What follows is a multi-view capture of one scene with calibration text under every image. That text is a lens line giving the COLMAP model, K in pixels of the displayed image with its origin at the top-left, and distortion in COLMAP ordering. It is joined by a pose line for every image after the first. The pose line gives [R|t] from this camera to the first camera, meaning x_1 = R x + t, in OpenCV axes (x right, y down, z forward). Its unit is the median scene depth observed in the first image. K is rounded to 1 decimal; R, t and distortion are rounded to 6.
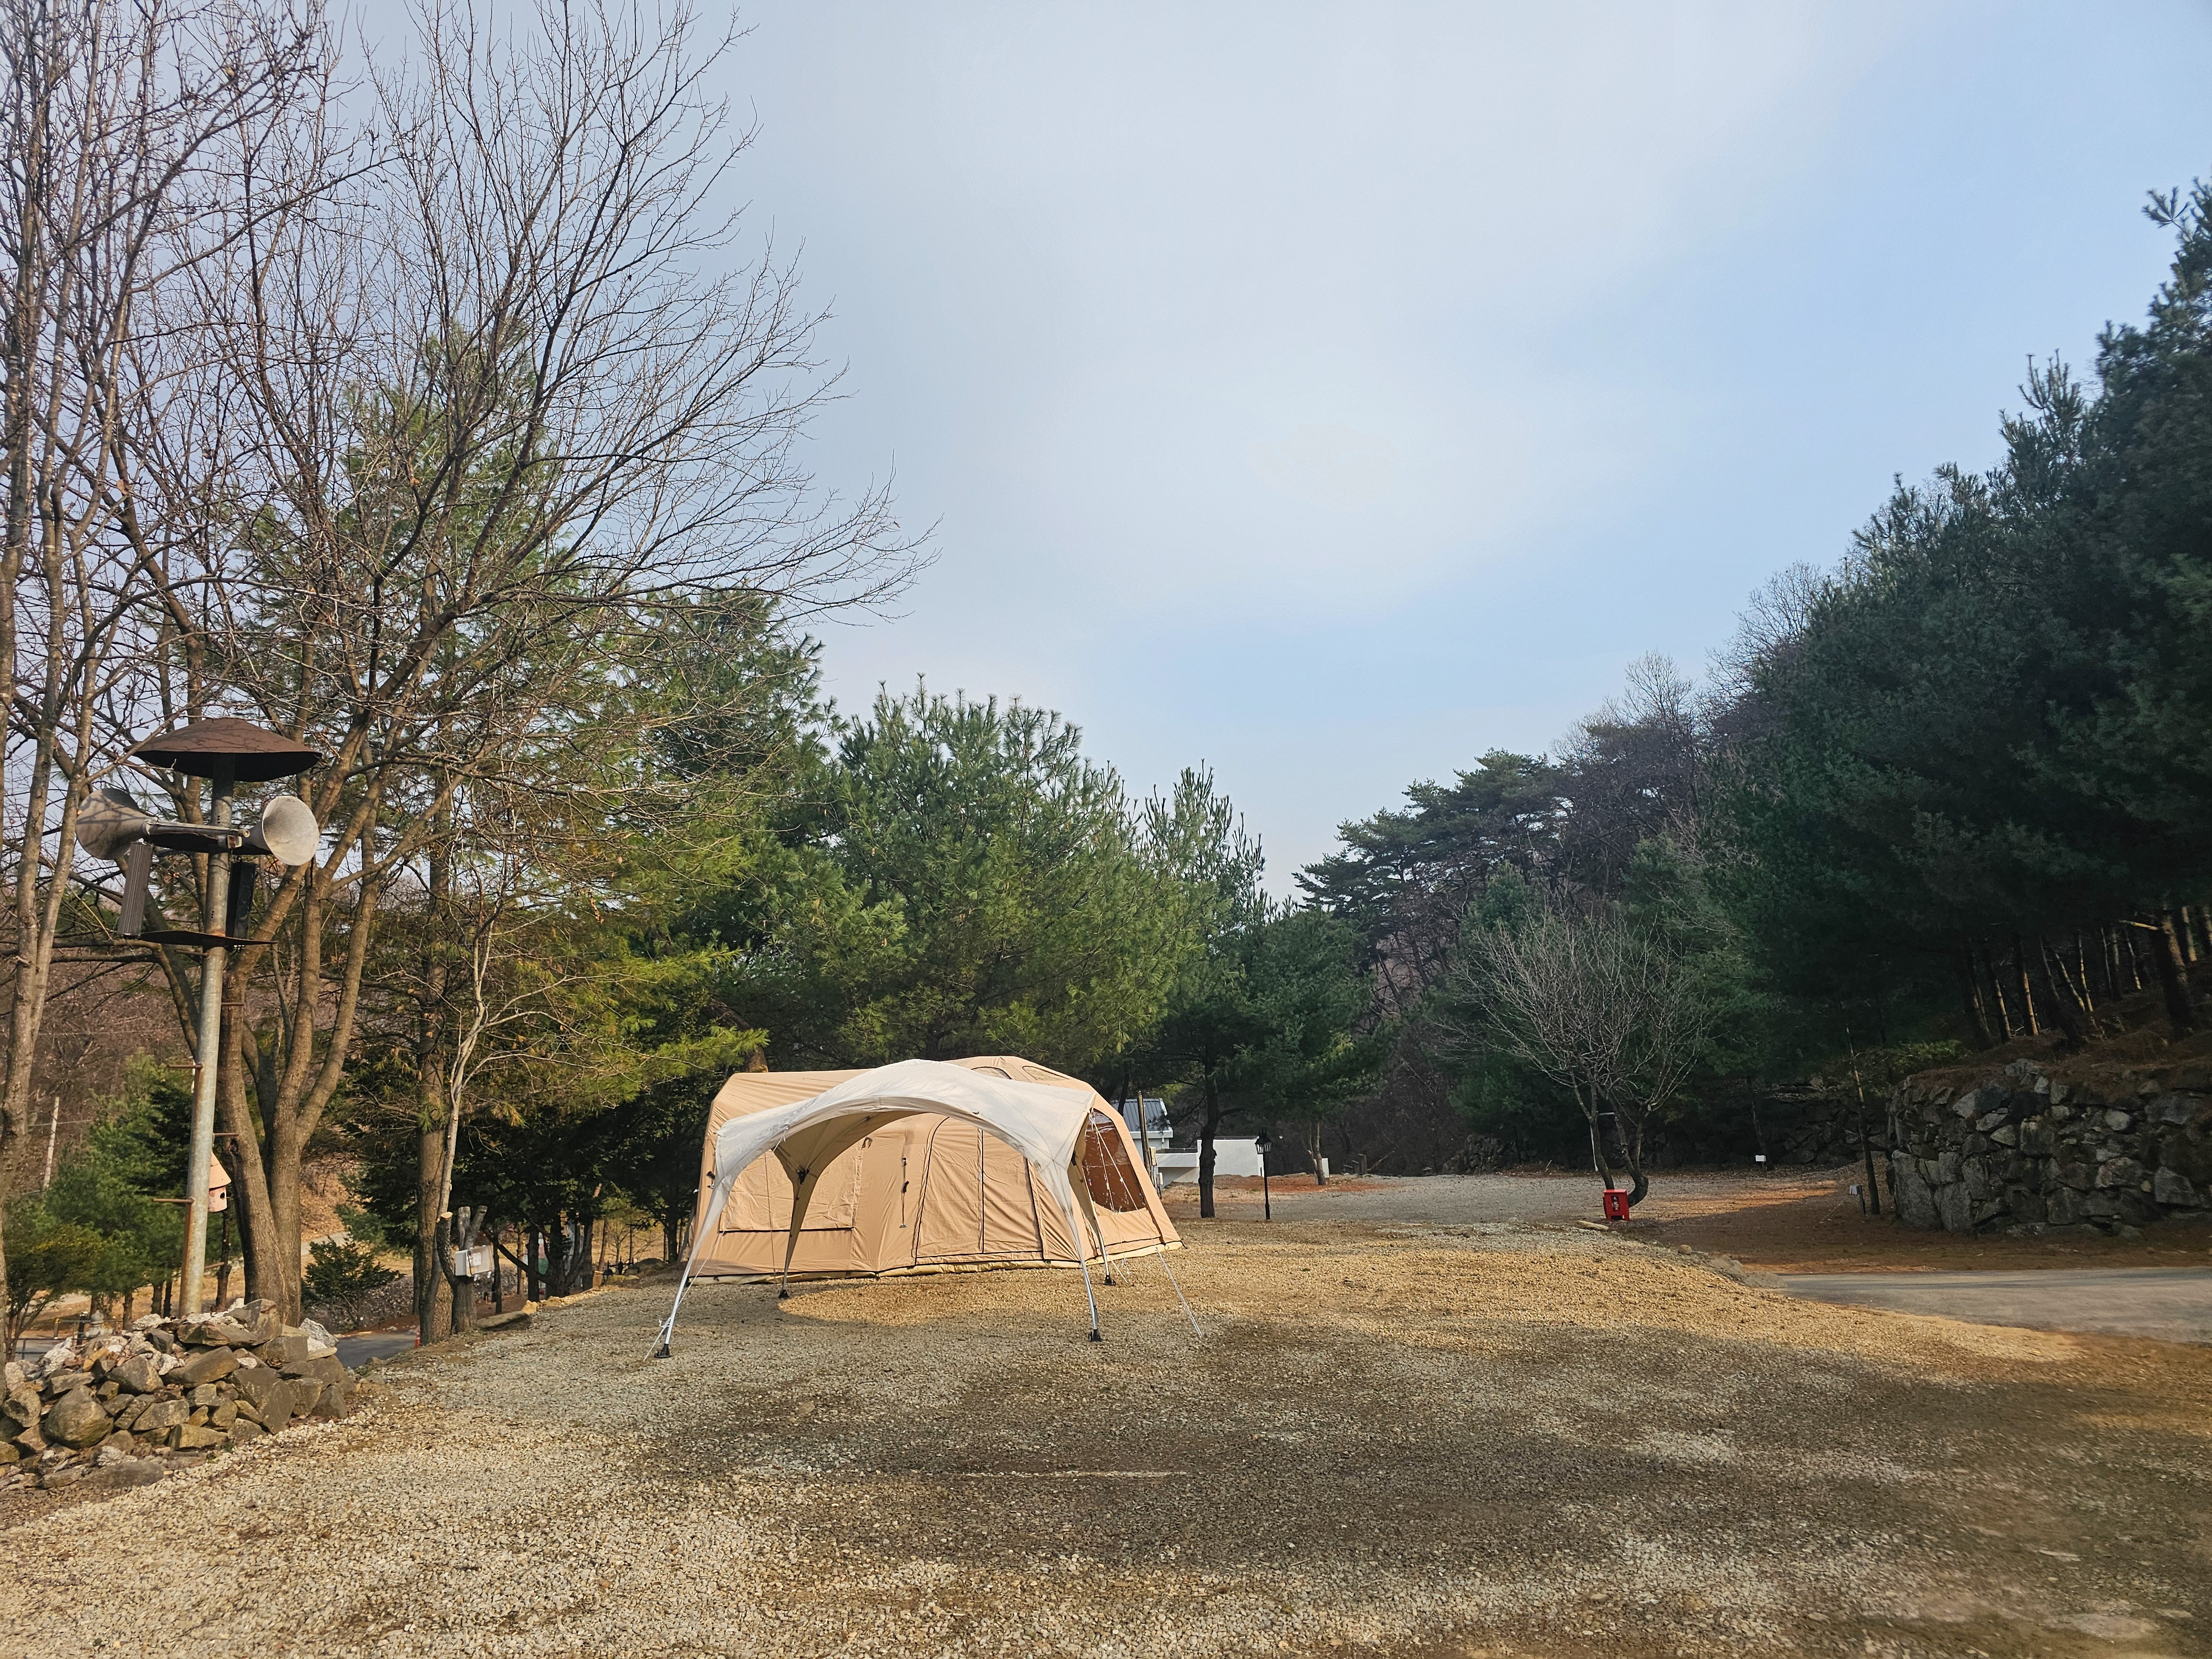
lens RADIAL K [[1471.4, 0, 1018.2], [0, 1471.4, 820.5], [0, 0, 1]] dist [0.006570, 0.001294]
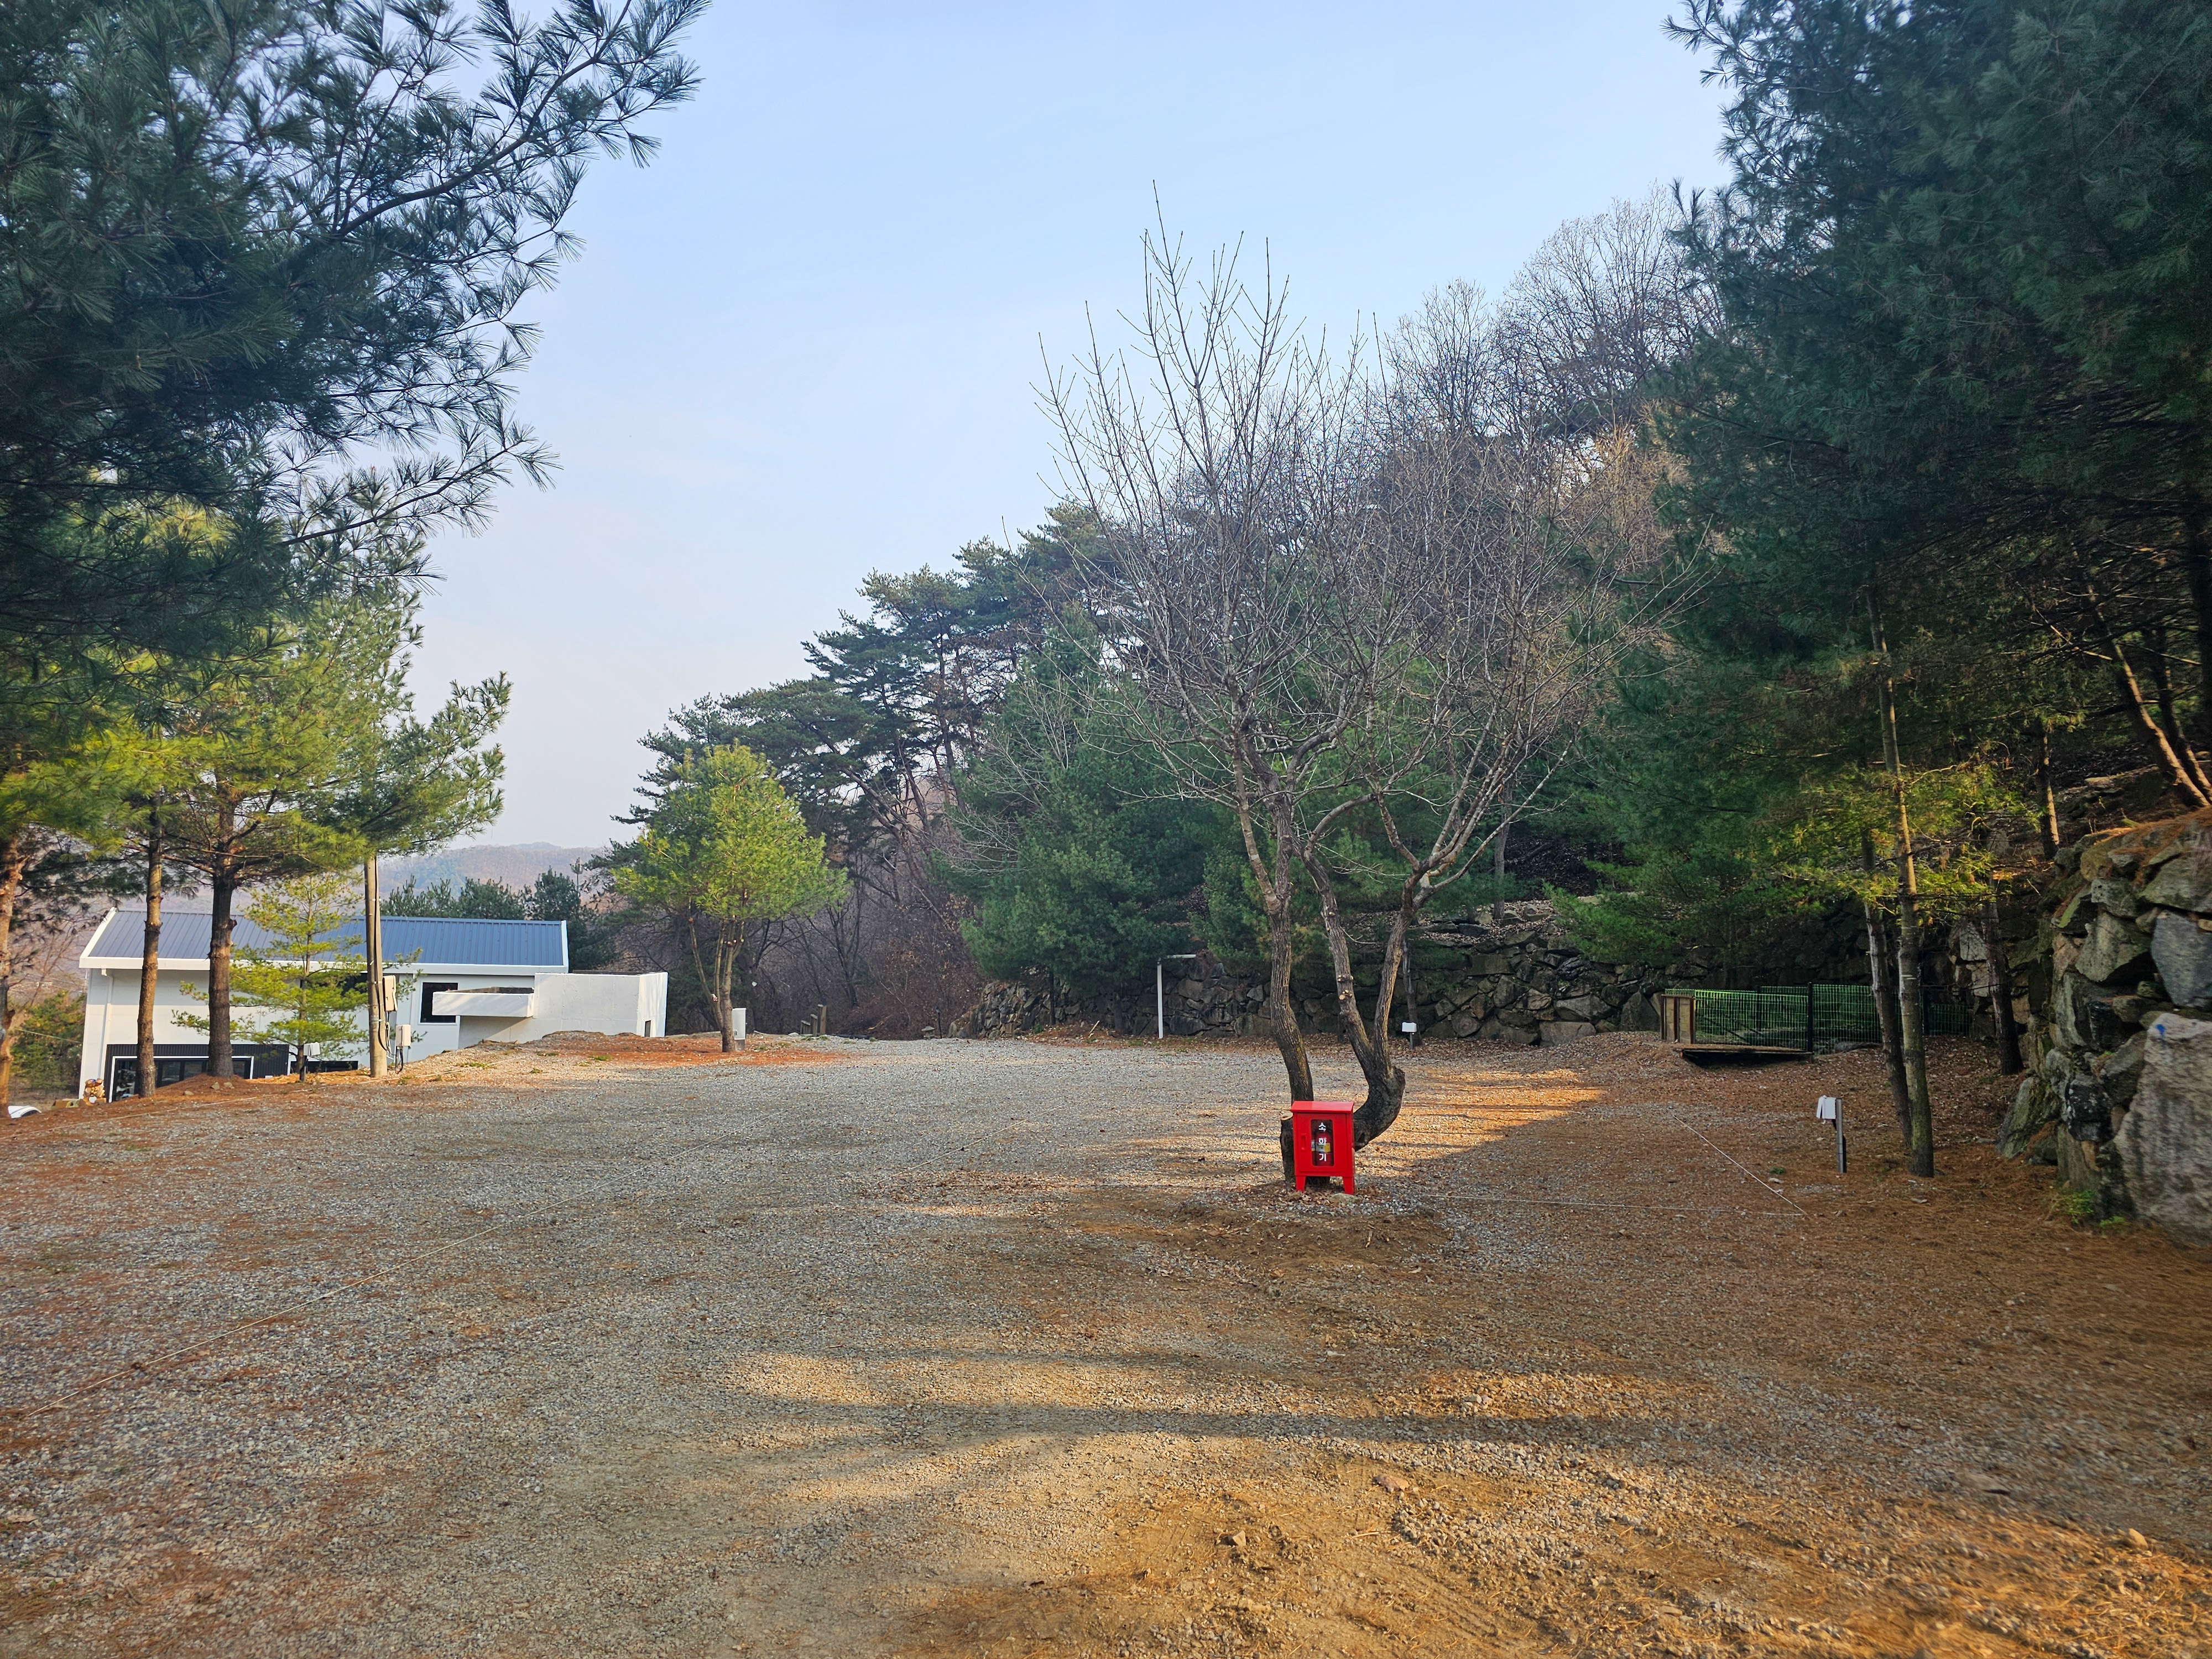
lens RADIAL K [[1464.3, 0, 1017.8], [0, 1464.3, 826.2], [0, 0, 1]] dist [0.042933, -0.039715]
pose [[0.954817, 0.067715, 0.289377, 0.097134], [-0.094938, 0.992176, 0.081083, 0.069467], [-0.281623, -0.104893, 0.953775, 0.291285]]
